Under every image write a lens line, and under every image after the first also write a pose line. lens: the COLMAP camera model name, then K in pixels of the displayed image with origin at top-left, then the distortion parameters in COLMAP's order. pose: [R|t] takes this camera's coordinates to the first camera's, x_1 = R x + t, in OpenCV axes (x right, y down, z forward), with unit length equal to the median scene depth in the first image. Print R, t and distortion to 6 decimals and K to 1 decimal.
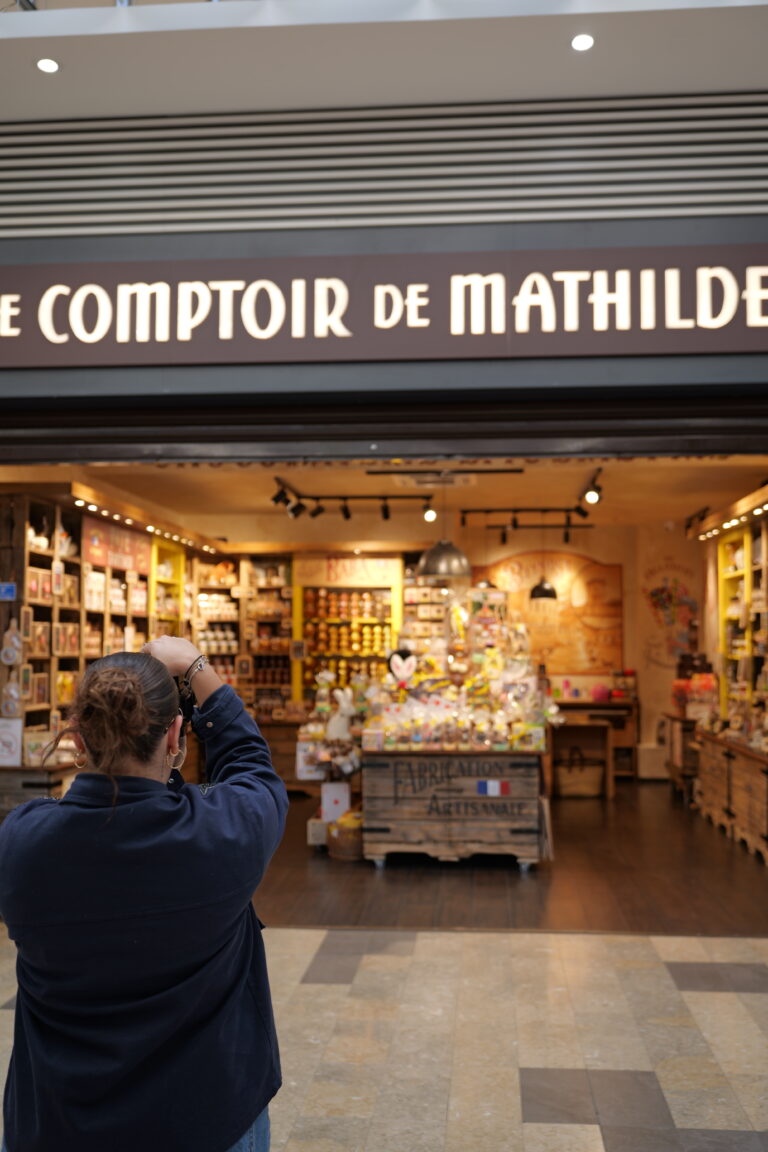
lens RADIAL K [[1184.9, 0, 385.9], [0, 1184.9, 572.2], [0, 0, 1]] dist [0.001904, 0.000000]
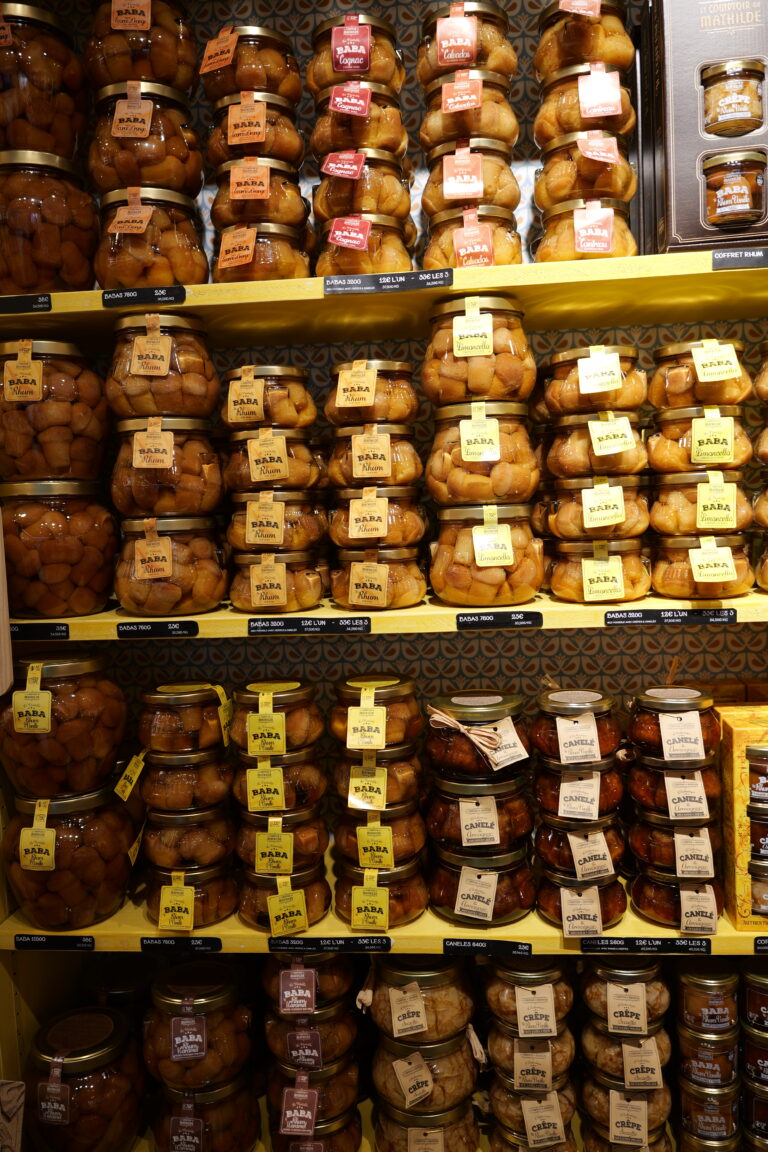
lens RADIAL K [[921.5, 0, 384.8], [0, 921.5, 575.1], [0, 0, 1]] dist [0.013985, -0.041042]
pose [[0.999311, -0.035758, 0.009962, -0.034119], [0.034389, 0.992868, 0.114152, 0.053918], [-0.013973, -0.113731, 0.993413, 0.886701]]
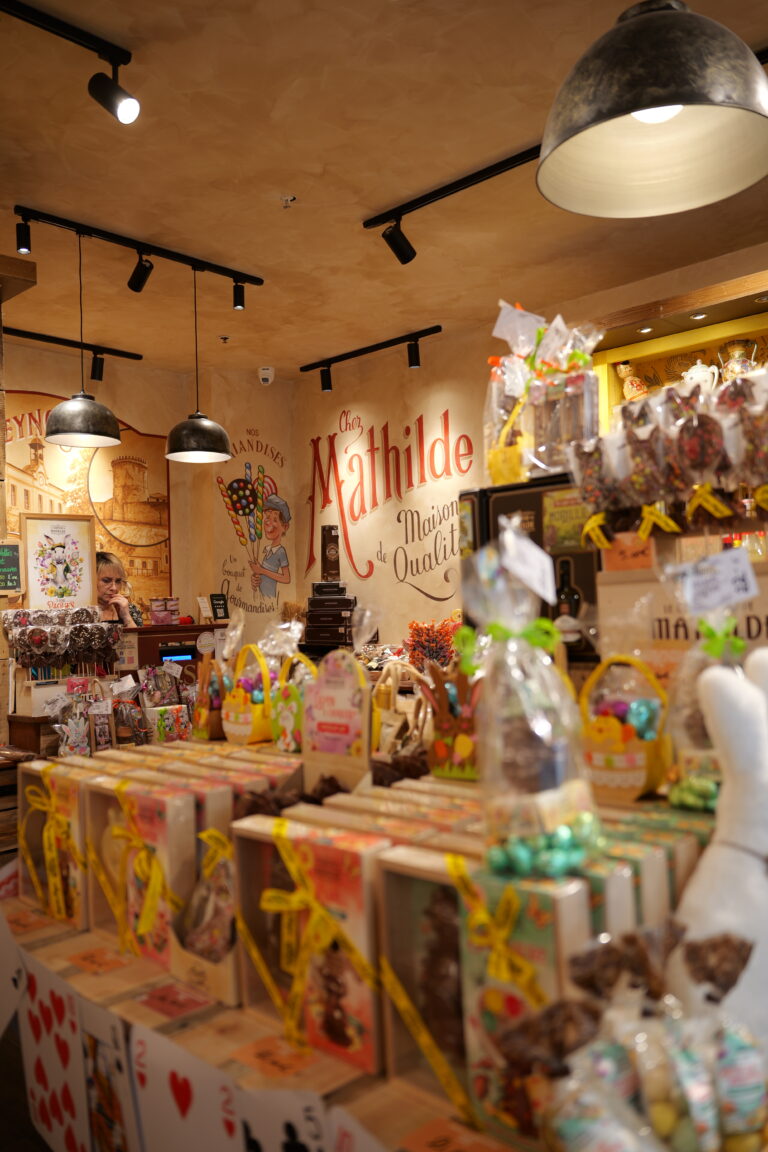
lens RADIAL K [[921.5, 0, 381.8], [0, 921.5, 584.1], [0, 0, 1]] dist [0.013985, -0.041042]
pose [[0.612257, 0.003527, 0.790651, -0.095042], [-0.017606, 0.999803, 0.009174, 0.061231], [-0.790463, -0.019537, 0.612198, 0.654442]]
